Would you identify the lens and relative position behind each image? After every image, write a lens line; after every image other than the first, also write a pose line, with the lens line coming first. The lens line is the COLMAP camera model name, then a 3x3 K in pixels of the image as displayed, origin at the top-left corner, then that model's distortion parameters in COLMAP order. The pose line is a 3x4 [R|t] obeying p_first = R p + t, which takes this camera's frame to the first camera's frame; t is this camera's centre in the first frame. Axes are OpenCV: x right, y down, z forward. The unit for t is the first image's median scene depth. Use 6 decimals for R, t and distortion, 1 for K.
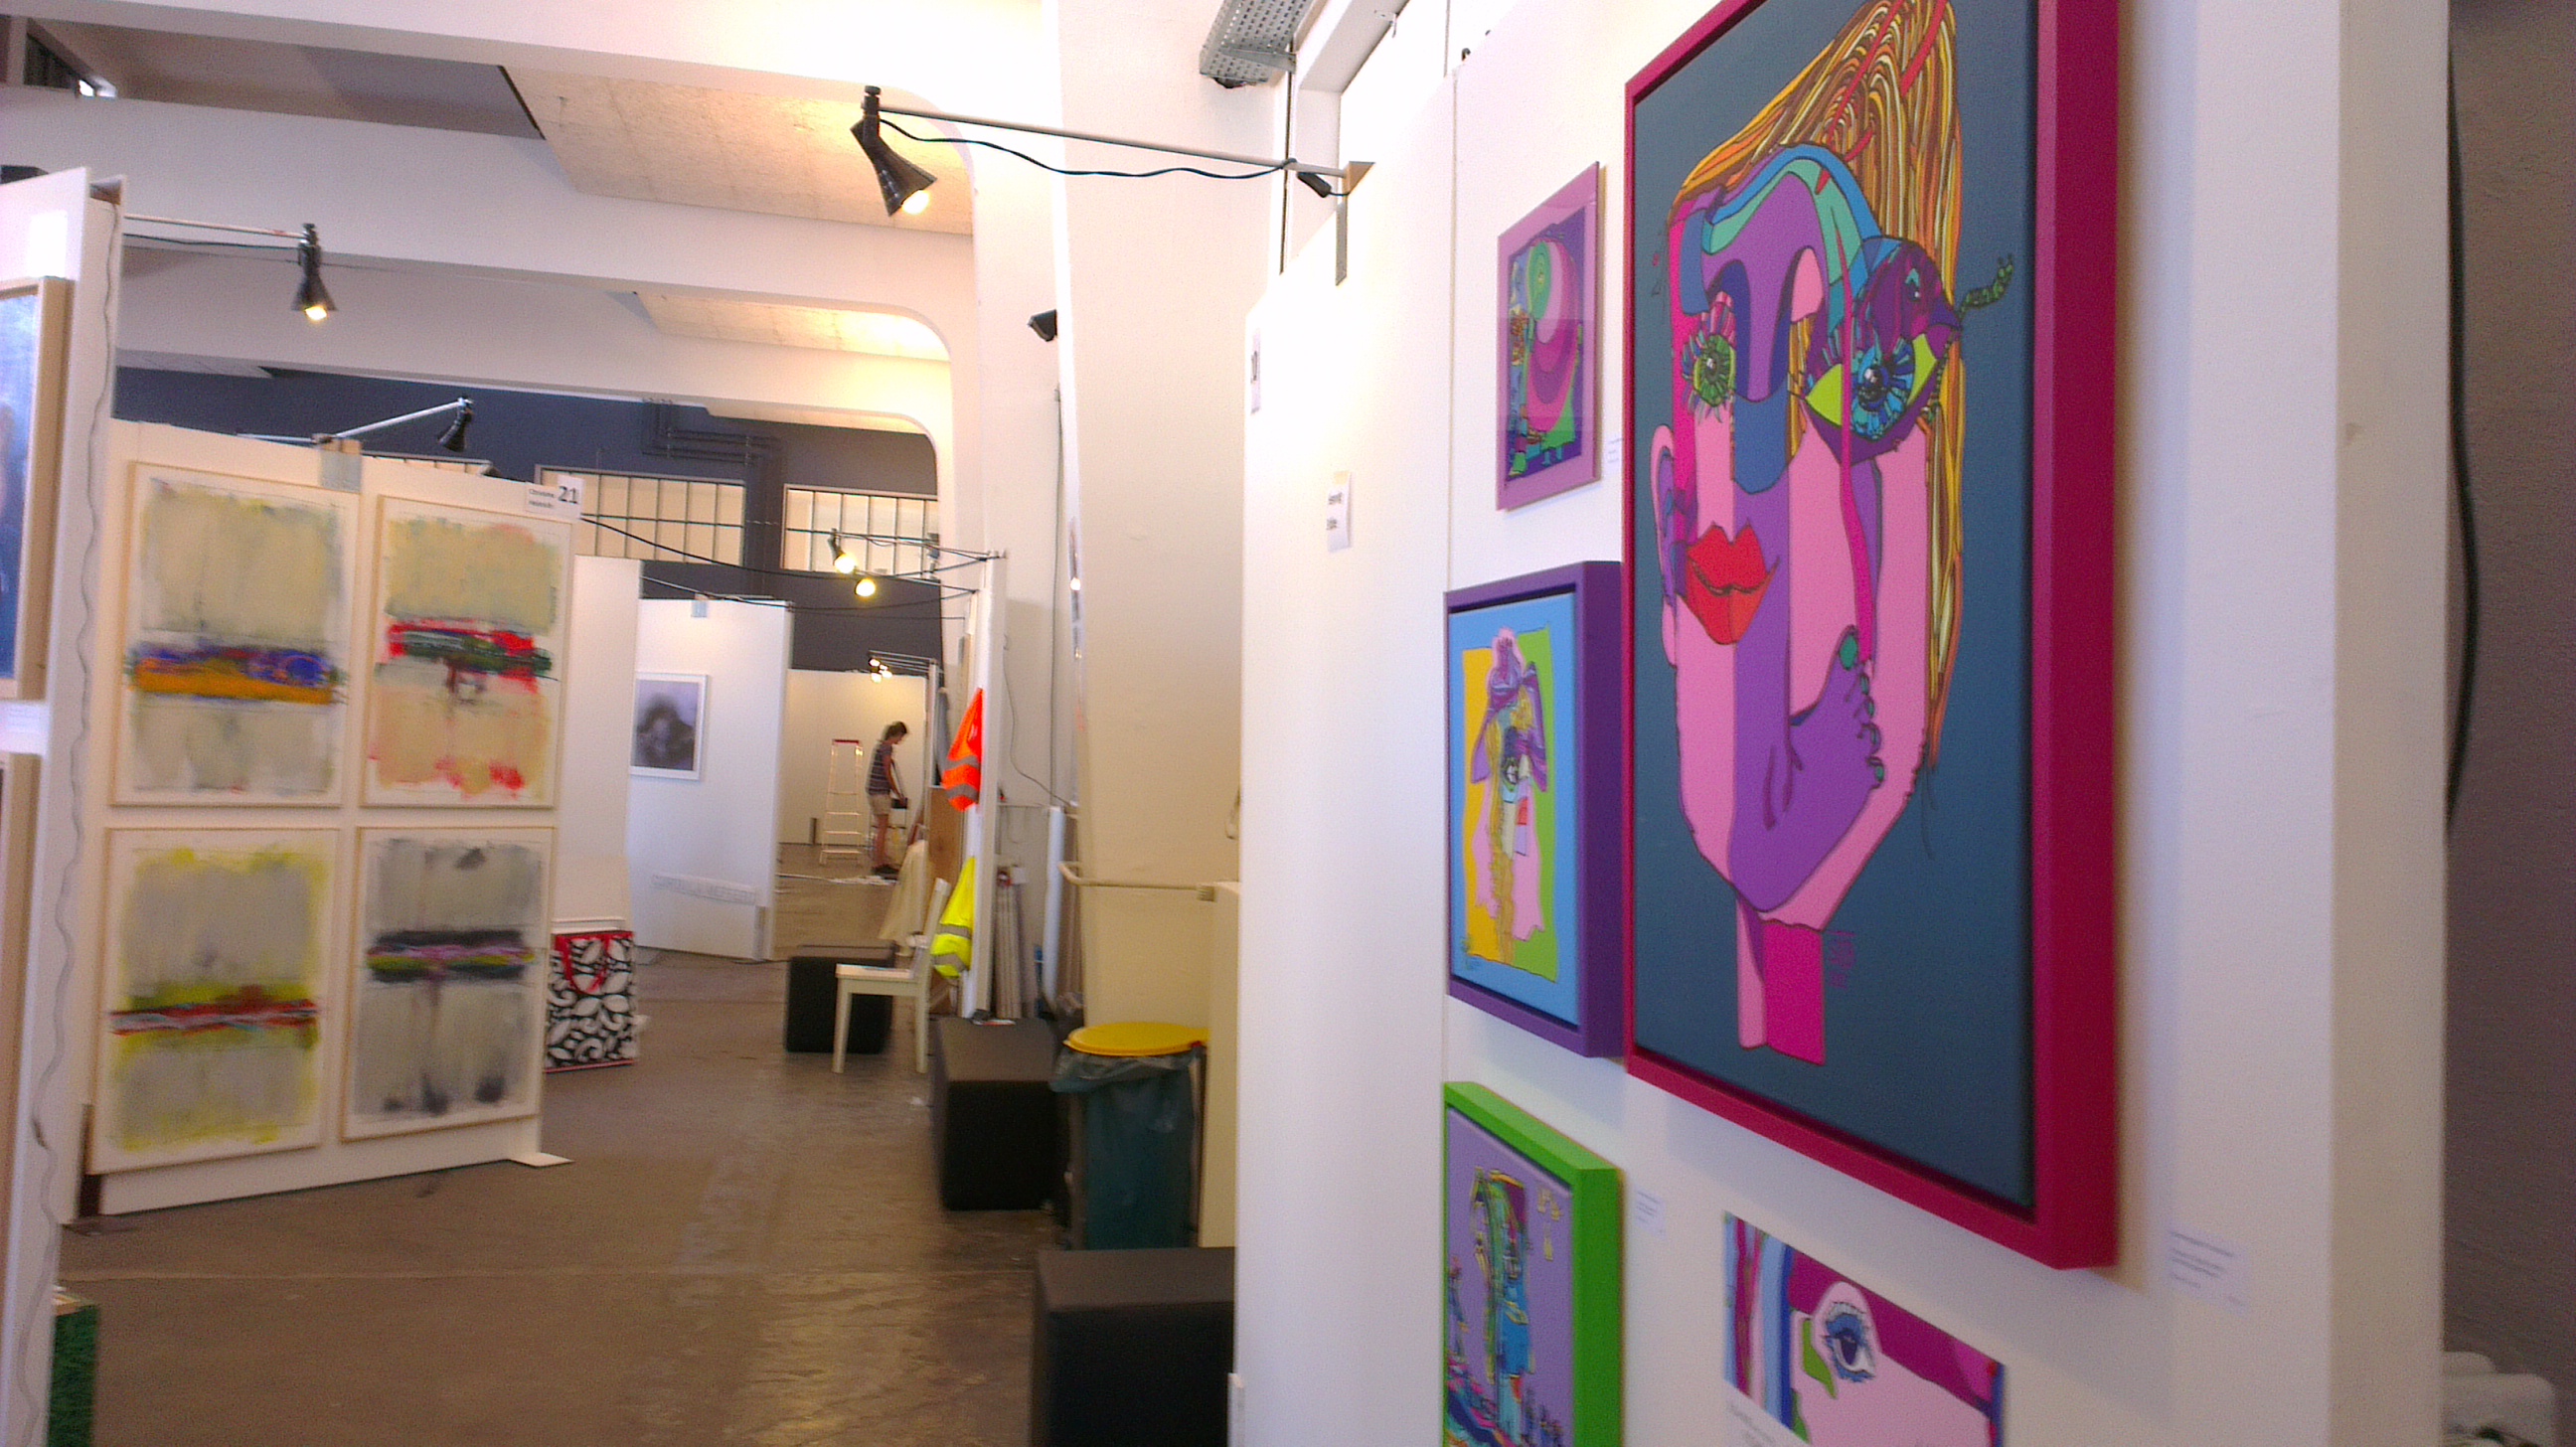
lens RADIAL K [[2062.3, 0, 1297.5], [0, 2062.3, 712.6], [0, 0, 1]] dist [0.140703, -0.230086]
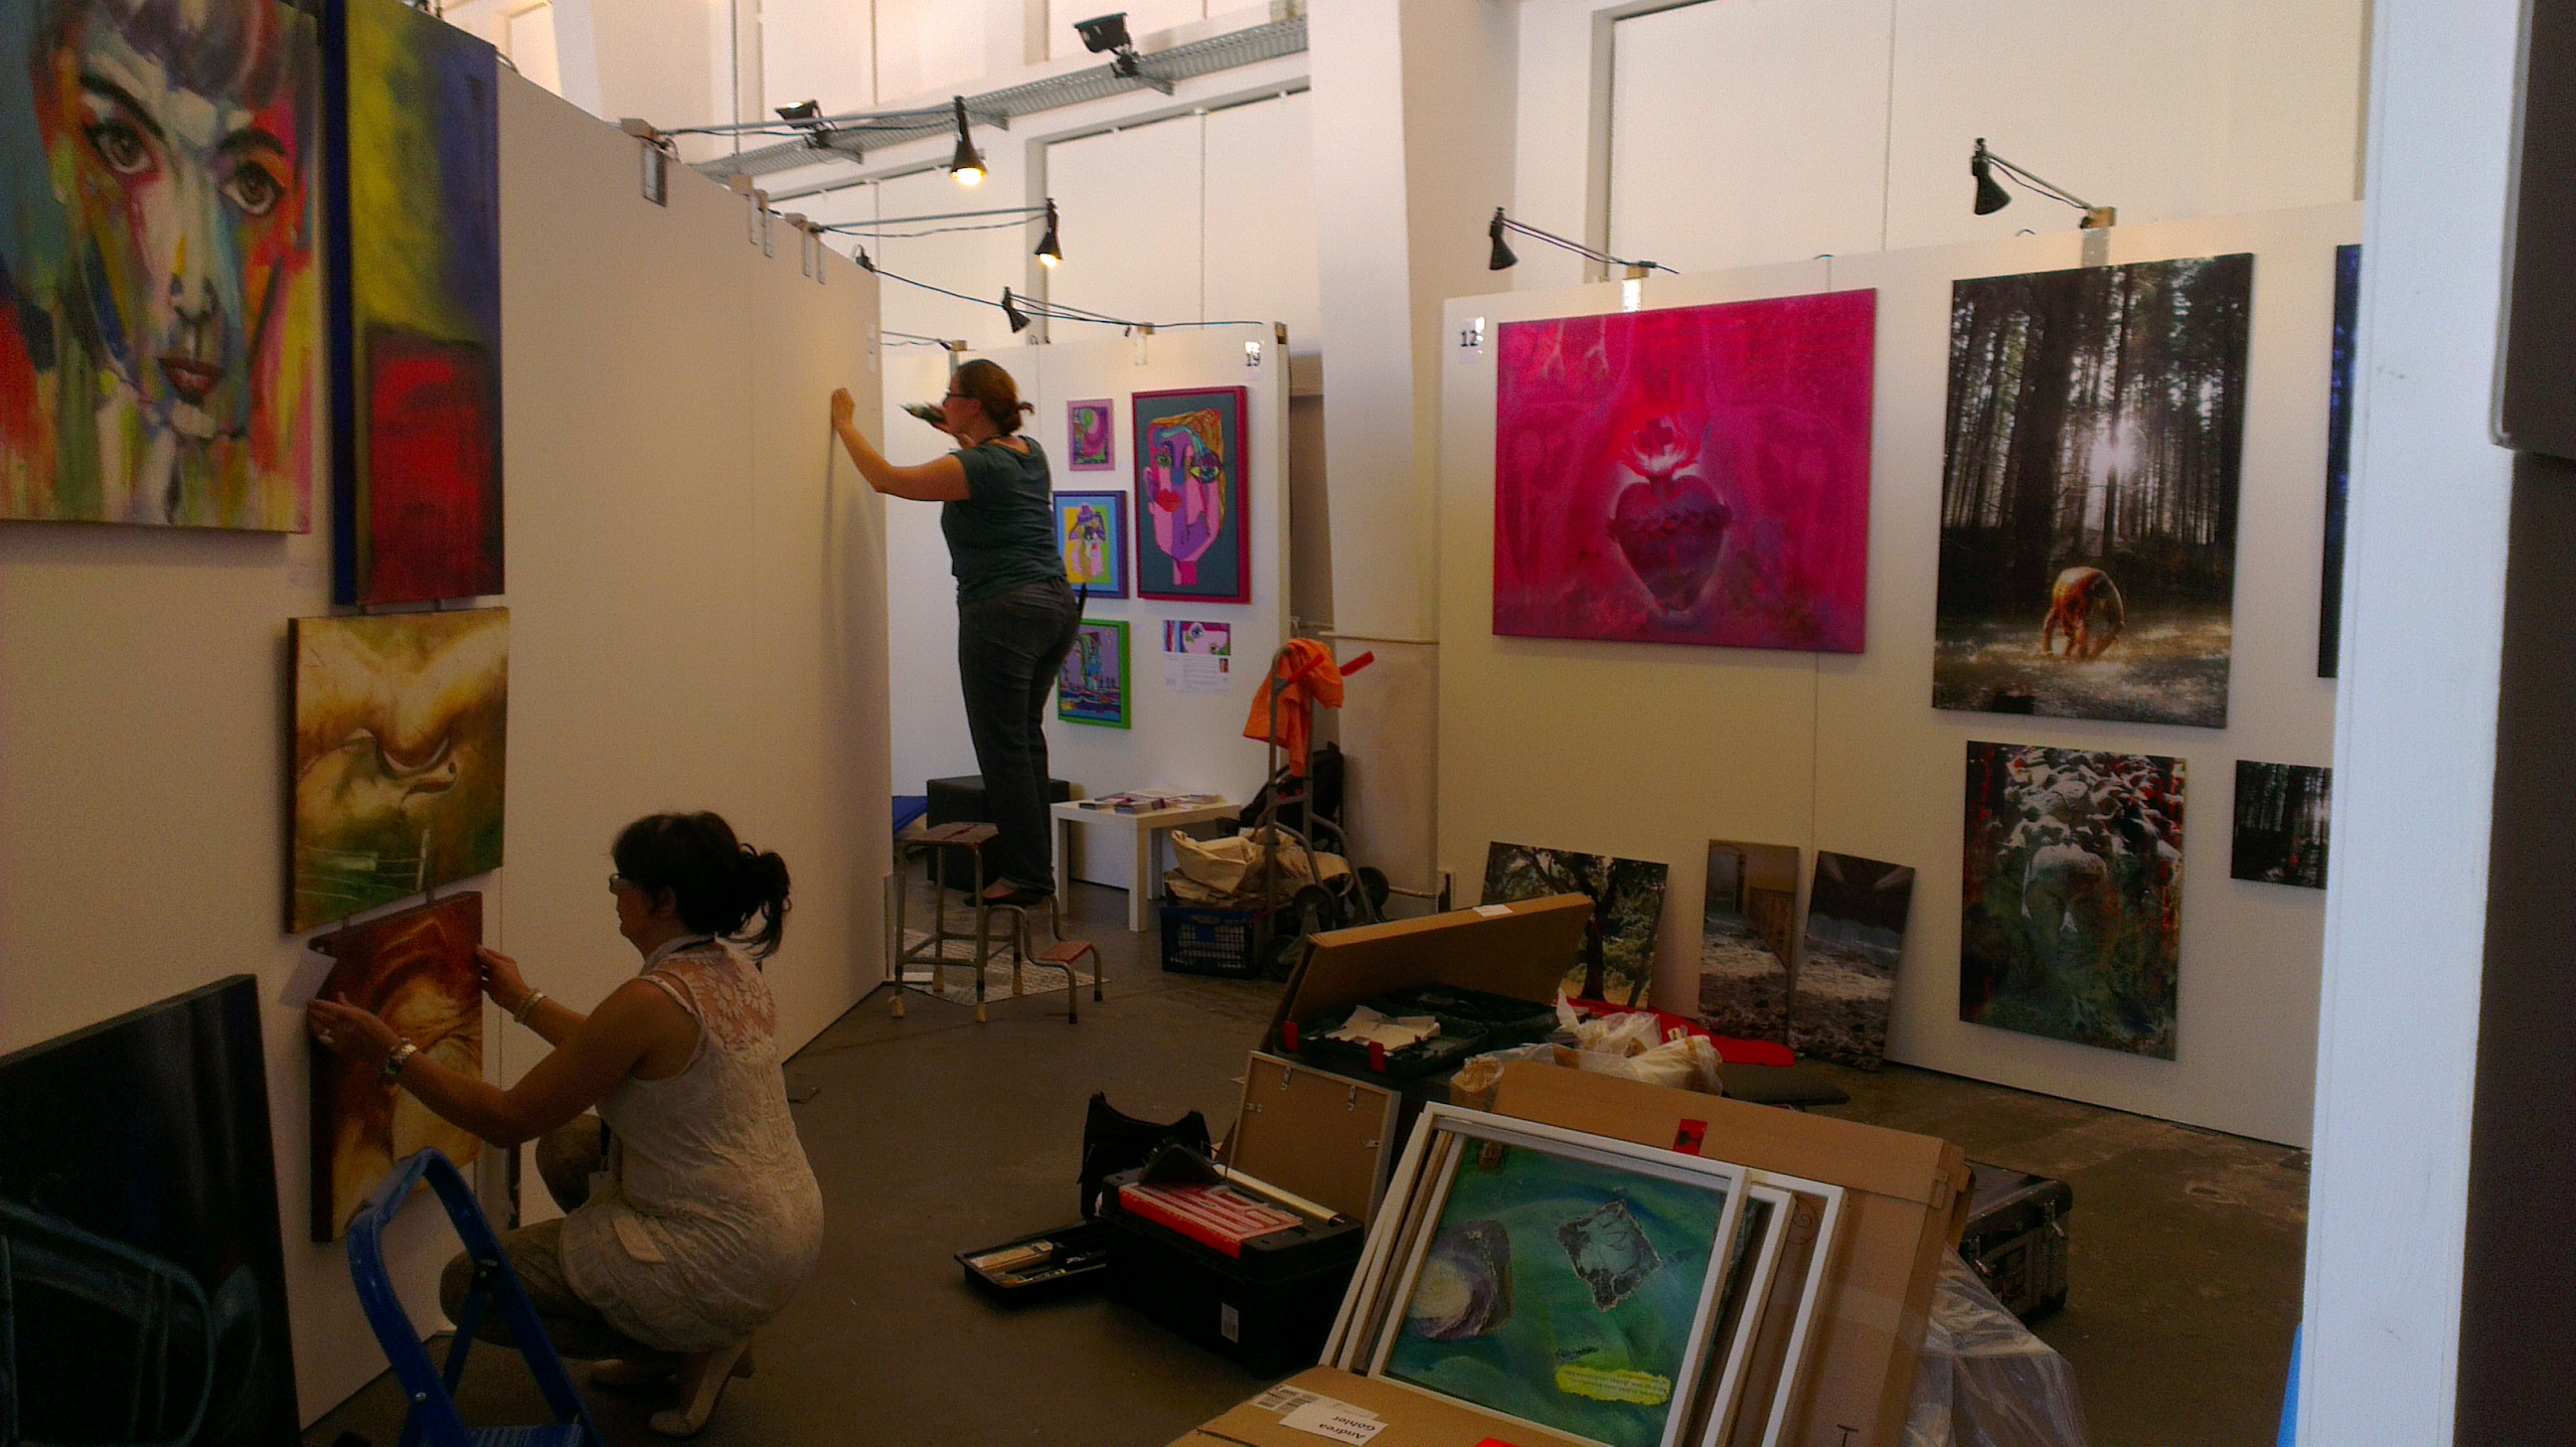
lens RADIAL K [[2105.8, 0, 1288.0], [0, 2105.8, 723.5], [0, 0, 1]] dist [0.059142, 0.001284]
pose [[0.844450, -0.077201, 0.530041, -2.534517], [0.012494, 0.992129, 0.124599, -0.168668], [-0.535488, -0.098595, 0.838768, -3.903003]]
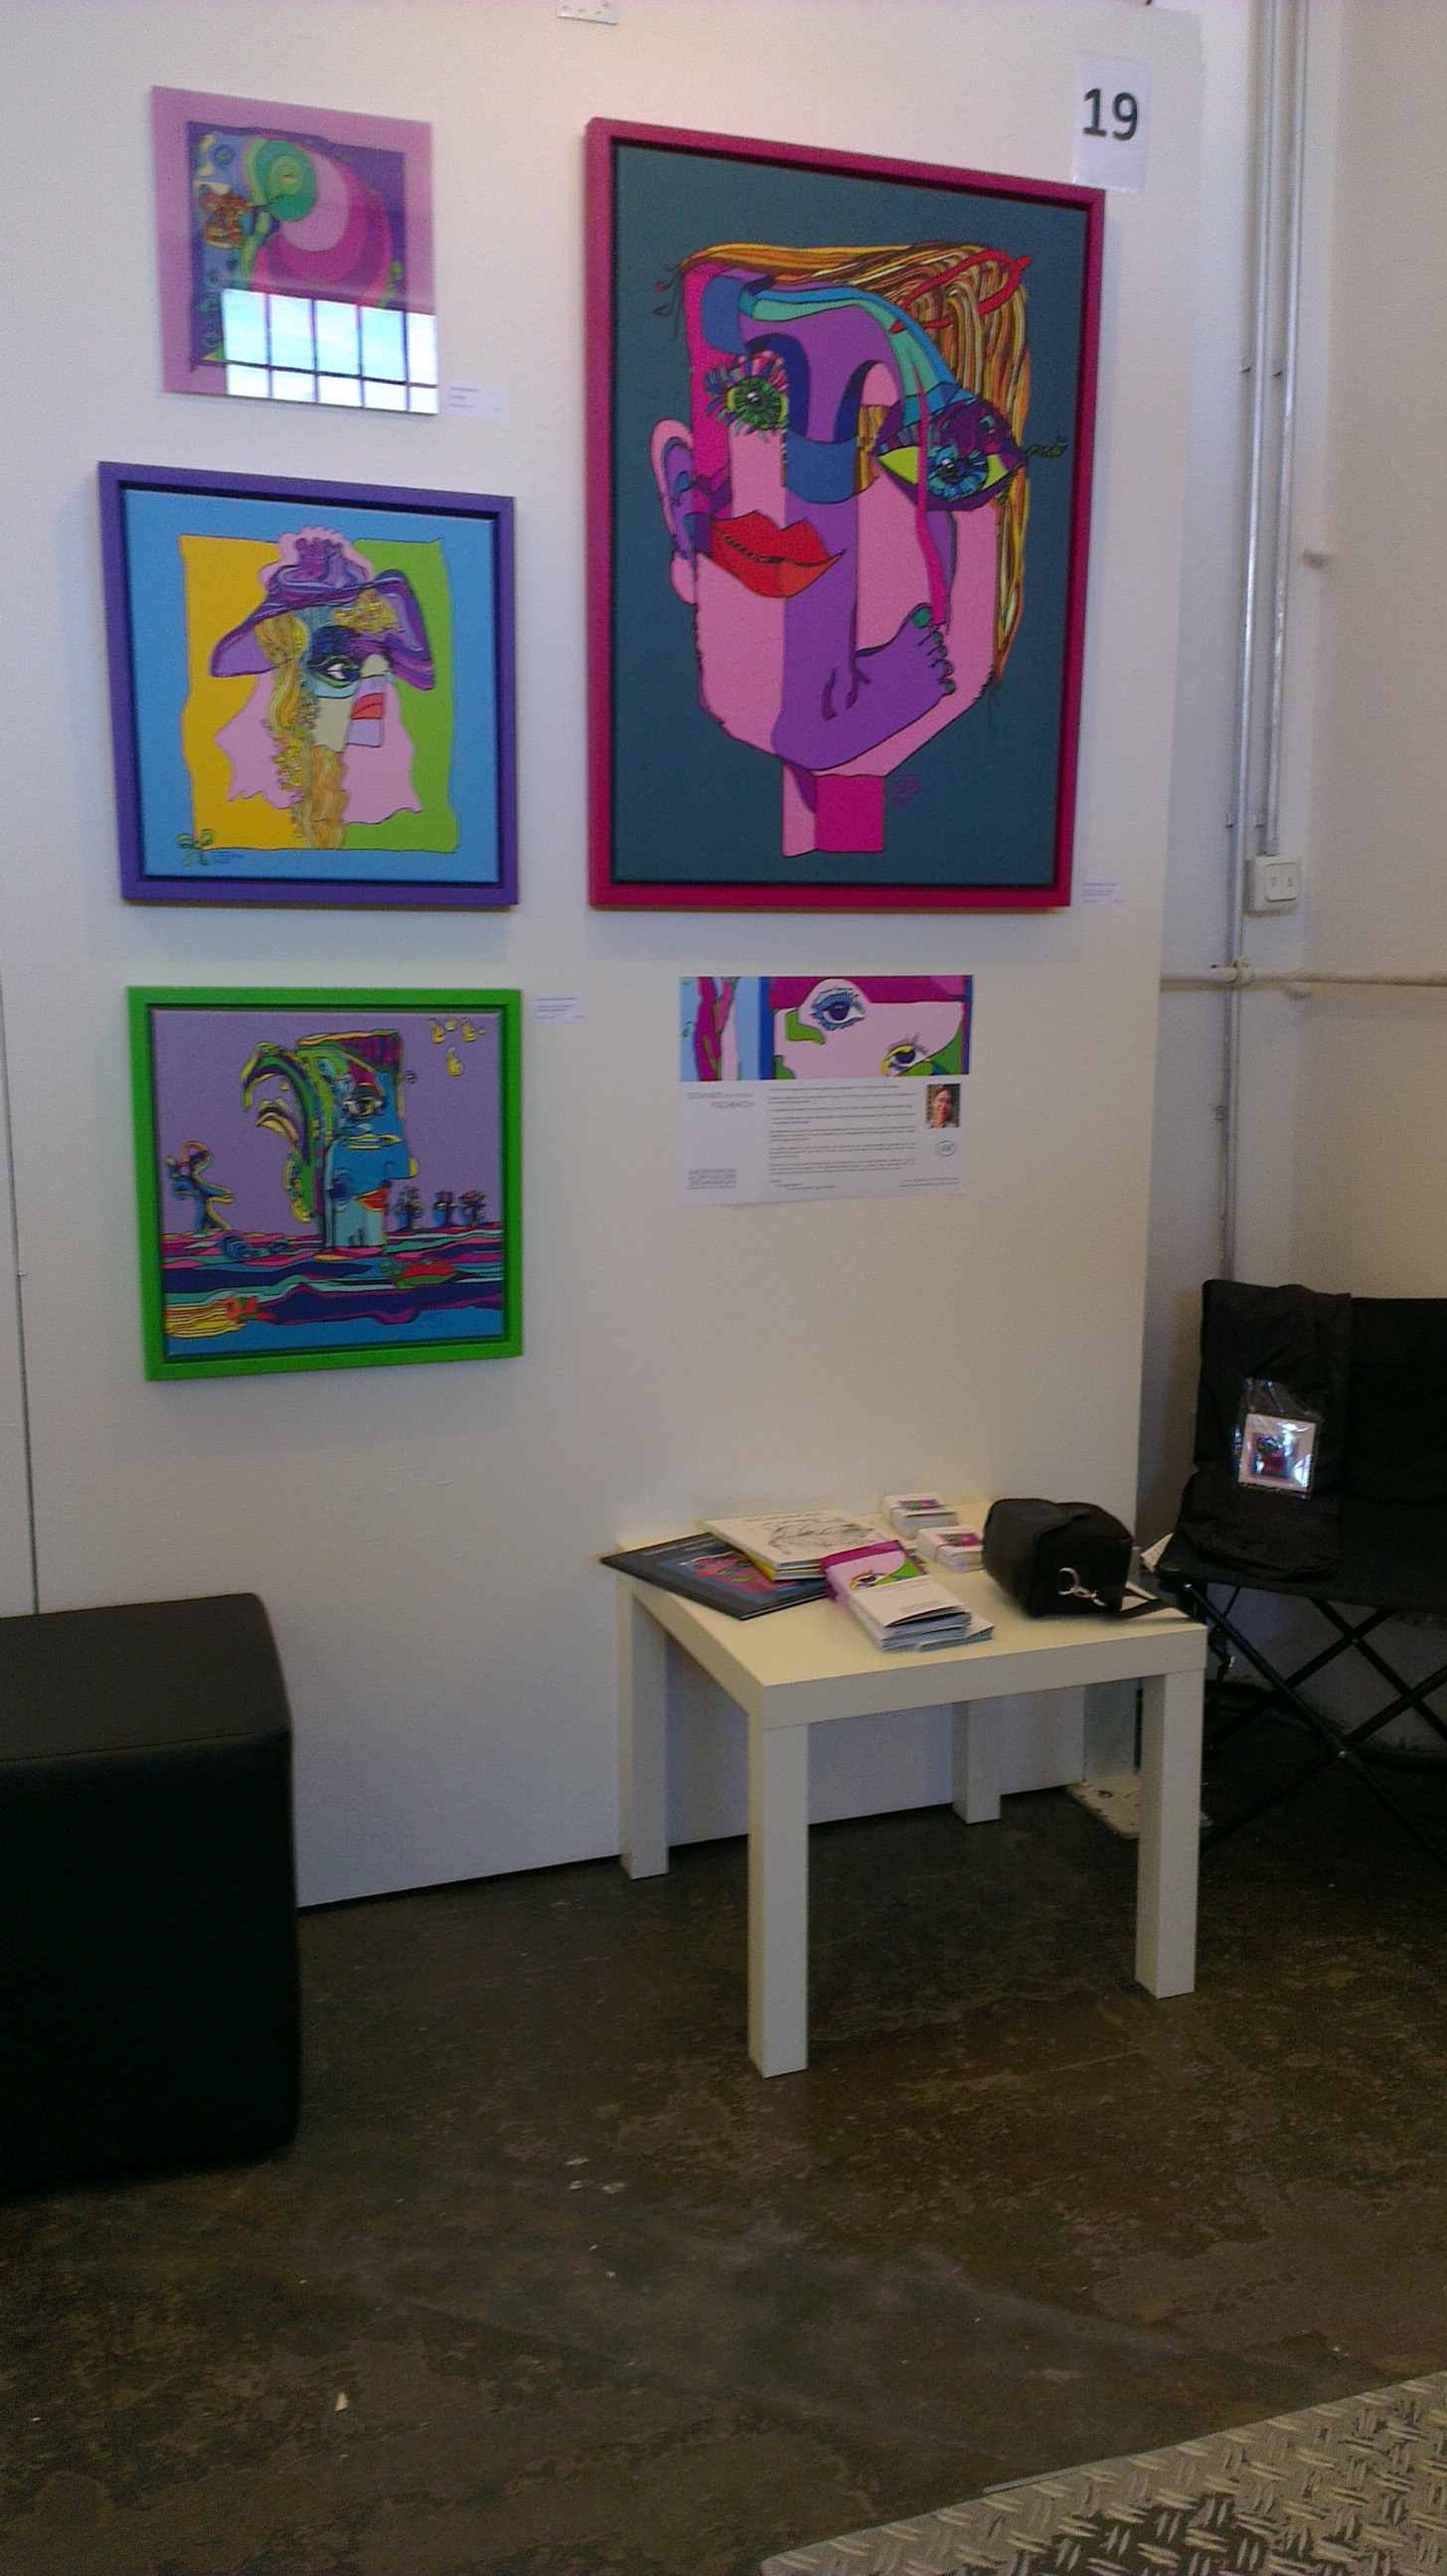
lens RADIAL K [[2062.3, 0, 740.1], [0, 2062.3, 1329.7], [0, 0, 1]] dist [0.140703, -0.230086]
pose [[-0.152865, -0.215169, 0.964539, -1.485309], [-0.021797, 0.976506, 0.214385, 0.175907], [-0.988007, 0.011748, -0.153963, 1.303132]]
